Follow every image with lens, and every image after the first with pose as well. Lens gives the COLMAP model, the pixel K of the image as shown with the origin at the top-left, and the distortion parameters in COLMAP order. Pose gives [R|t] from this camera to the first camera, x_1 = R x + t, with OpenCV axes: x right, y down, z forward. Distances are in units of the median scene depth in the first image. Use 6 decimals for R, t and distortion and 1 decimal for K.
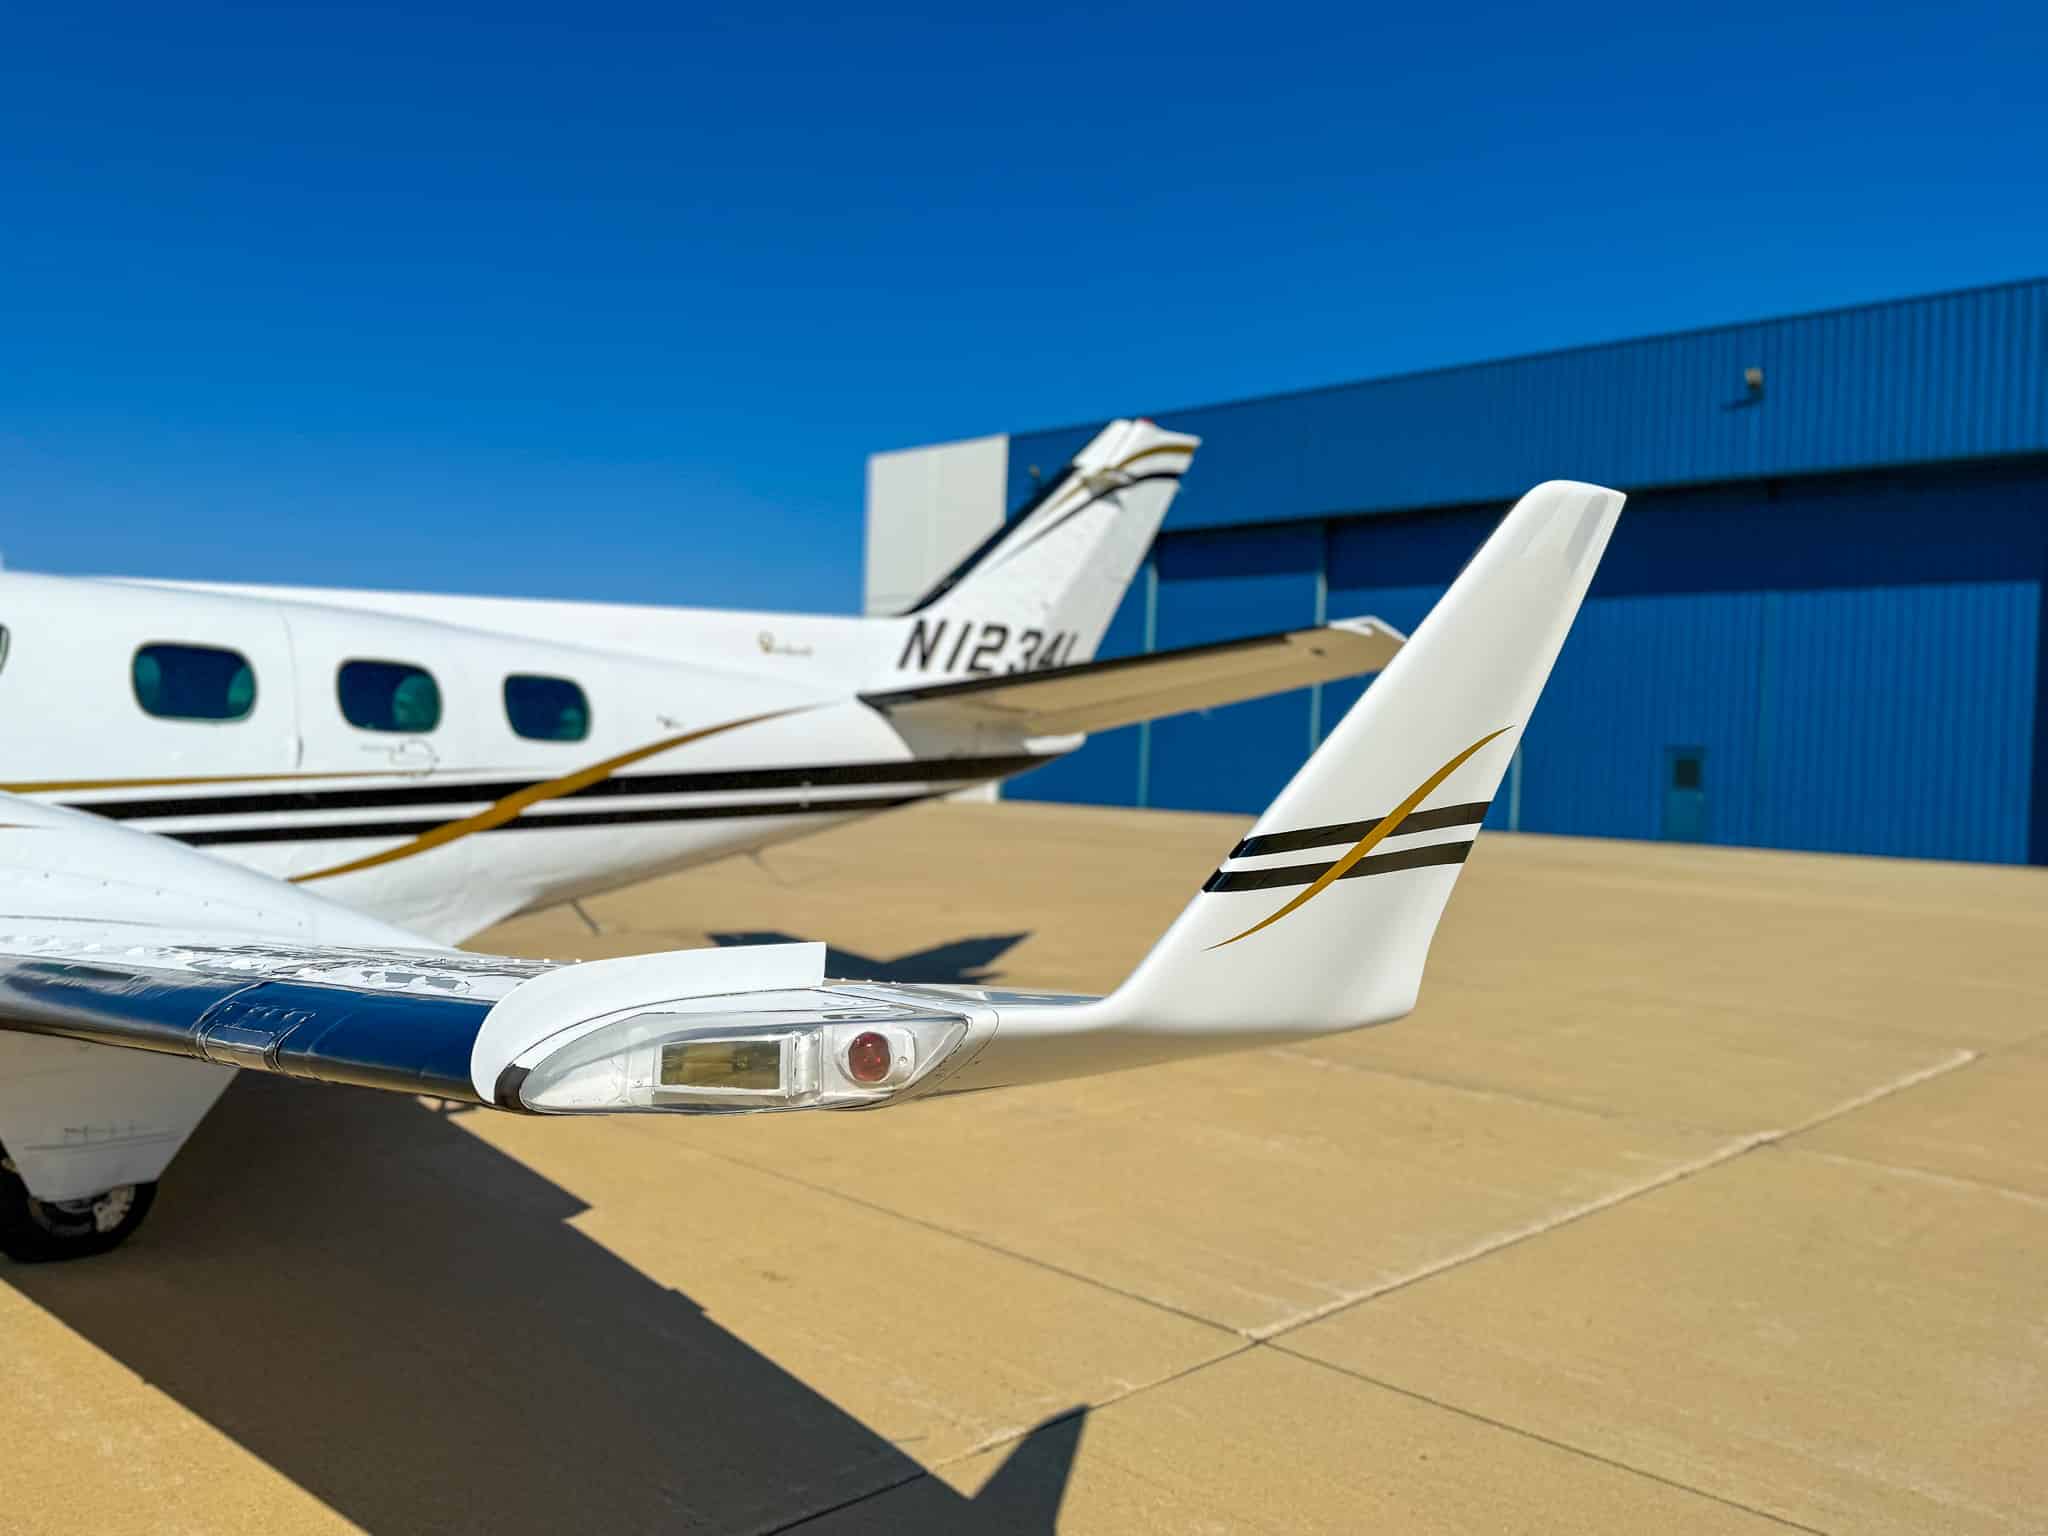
lens RADIAL K [[1629.8, 0, 1024.0], [0, 1629.8, 768.0], [0, 0, 1]] dist [0.175740, -0.385802]
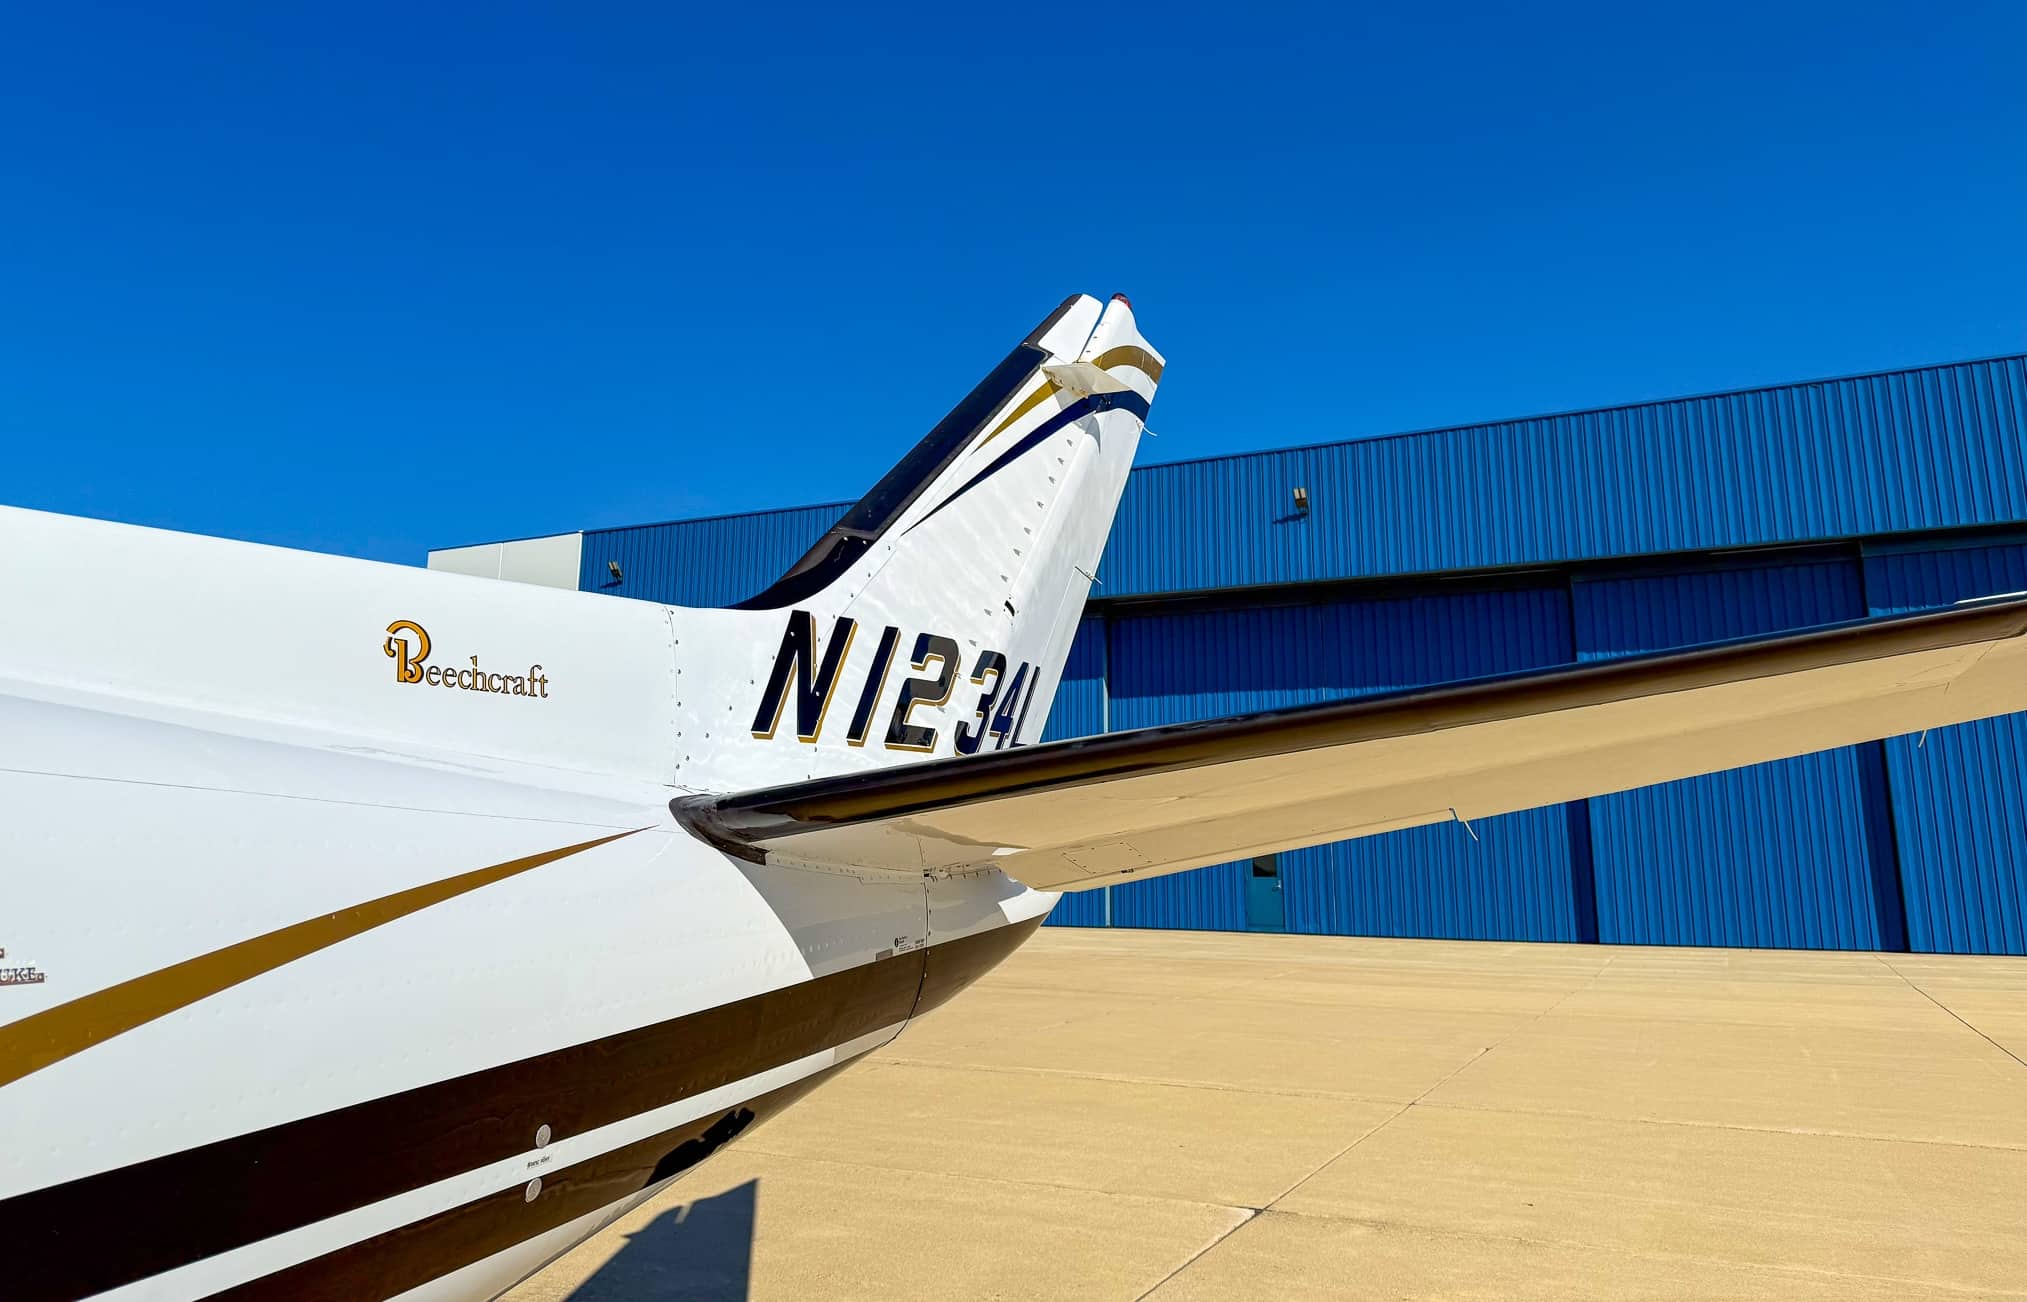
lens RADIAL K [[1437.9, 0, 1013.8], [0, 1437.9, 541.5], [0, 0, 1]] dist [0.176711, -0.354871]
pose [[0.955234, 0.029611, 0.294366, -0.150590], [0.034234, 0.977232, -0.209392, -0.038661], [-0.293864, 0.210095, 0.932472, 0.802771]]
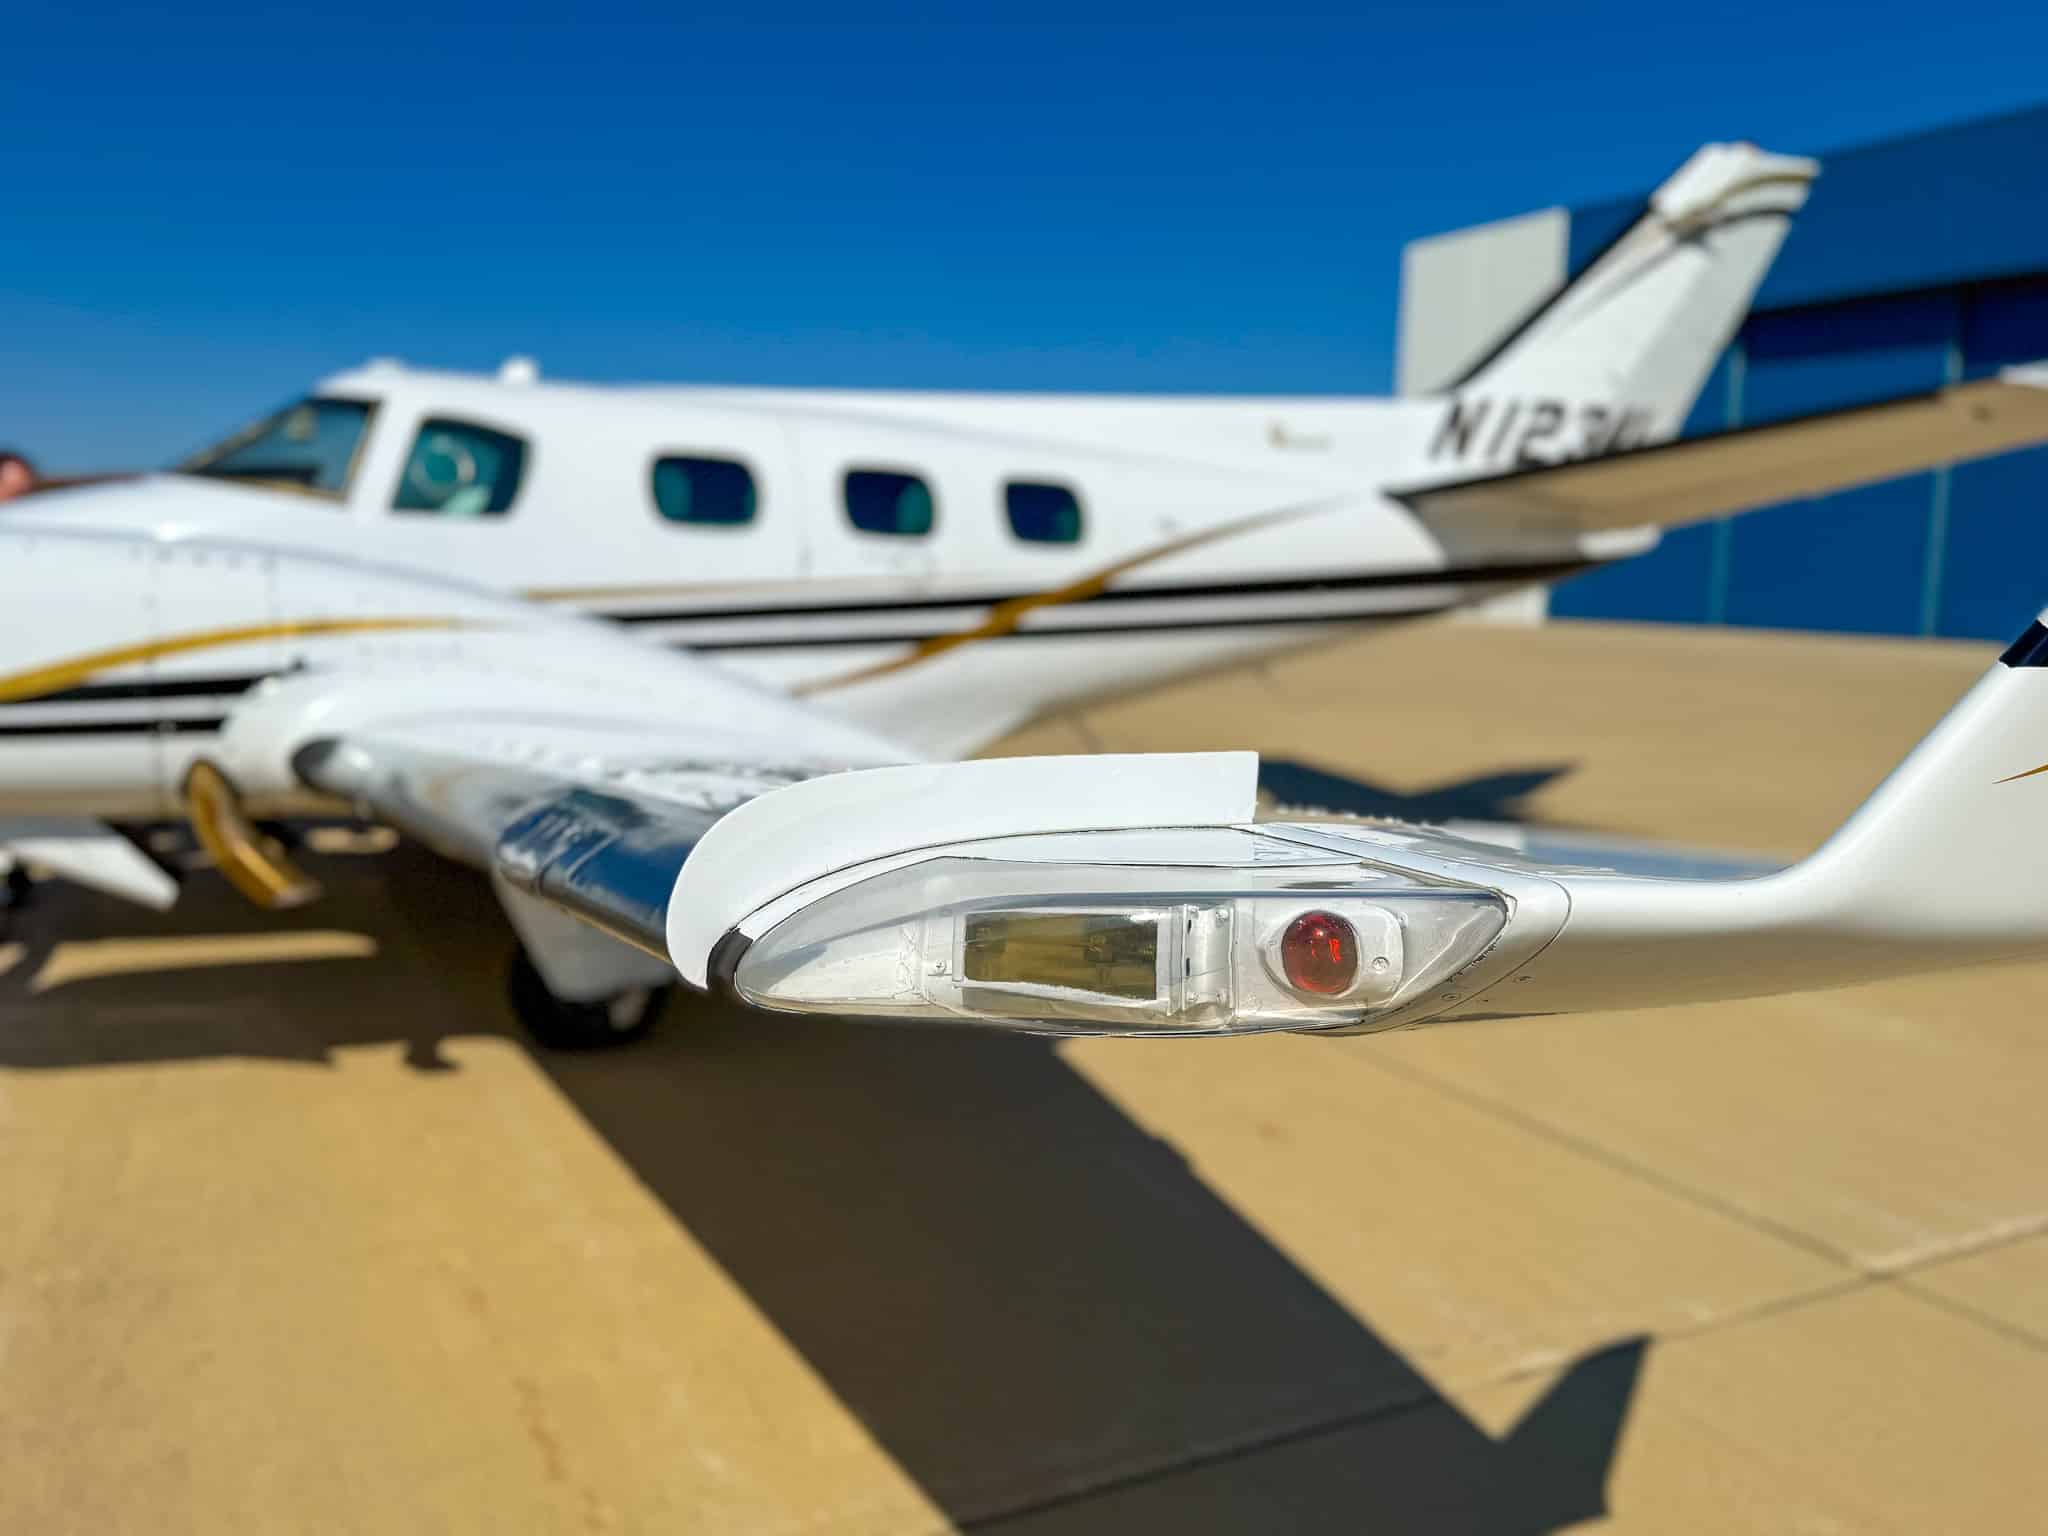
lens RADIAL K [[1639.7, 0, 997.4], [0, 1639.7, 773.8], [0, 0, 1]] dist [0.121558, -0.232988]
pose [[0.945226, 0.025322, -0.325434, -0.003241], [0.010505, 0.994110, 0.107863, 0.010545], [0.326248, -0.105374, 0.939393, 0.087275]]
